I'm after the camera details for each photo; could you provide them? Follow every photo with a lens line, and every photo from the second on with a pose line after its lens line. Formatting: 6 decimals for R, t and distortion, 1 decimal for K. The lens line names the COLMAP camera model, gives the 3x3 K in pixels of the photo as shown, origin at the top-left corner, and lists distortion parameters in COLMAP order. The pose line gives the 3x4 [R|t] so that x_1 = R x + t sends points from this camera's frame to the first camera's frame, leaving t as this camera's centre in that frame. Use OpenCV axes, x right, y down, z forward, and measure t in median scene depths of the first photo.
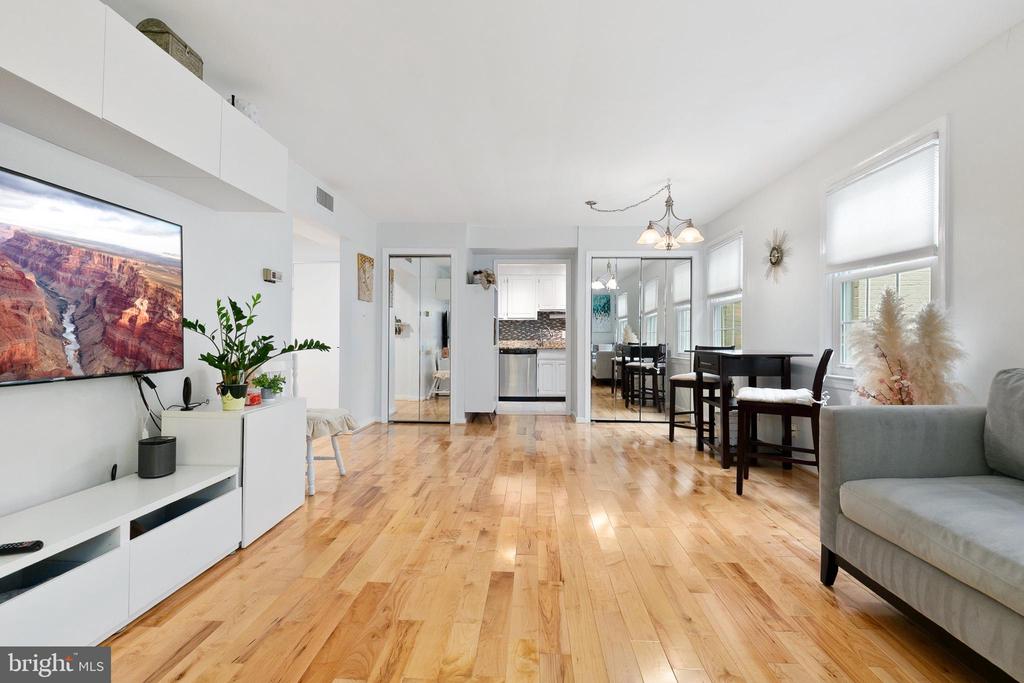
lens RADIAL K [[464.8, 0, 509.2], [0, 464.8, 338.2], [0, 0, 1]] dist [0.011662, -0.003520]
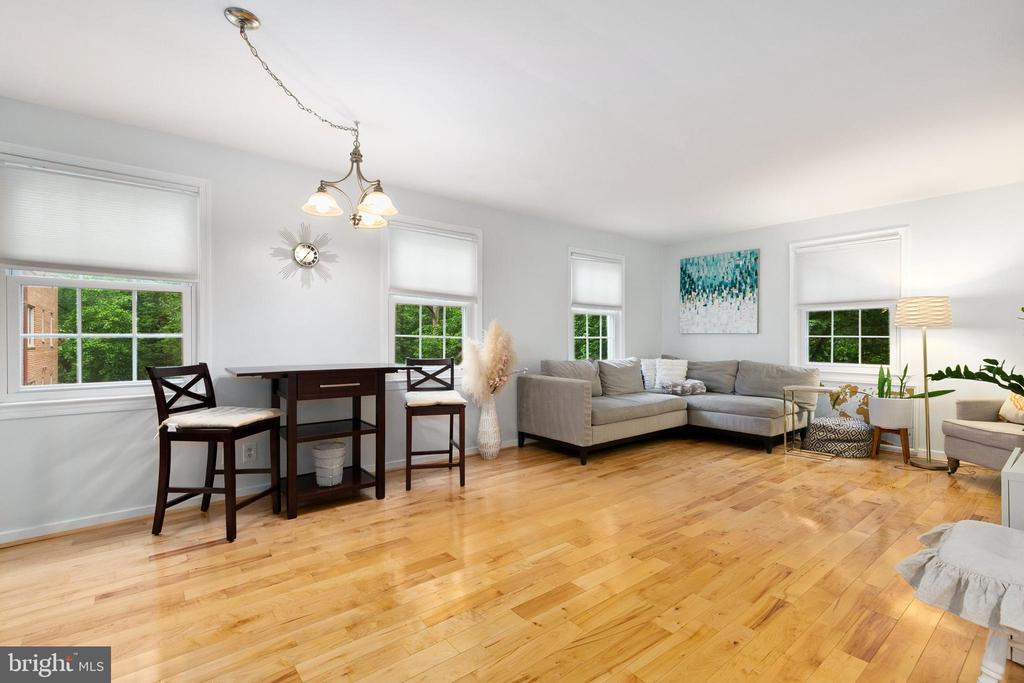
lens RADIAL K [[464.8, 0, 509.3], [0, 464.8, 342.7], [0, 0, 1]] dist [0.011662, -0.003520]
pose [[-0.664206, -0.011938, 0.747454, -0.305498], [-0.005902, 0.999925, 0.010727, -0.023195], [-0.747526, 0.002714, -0.664226, 1.208117]]
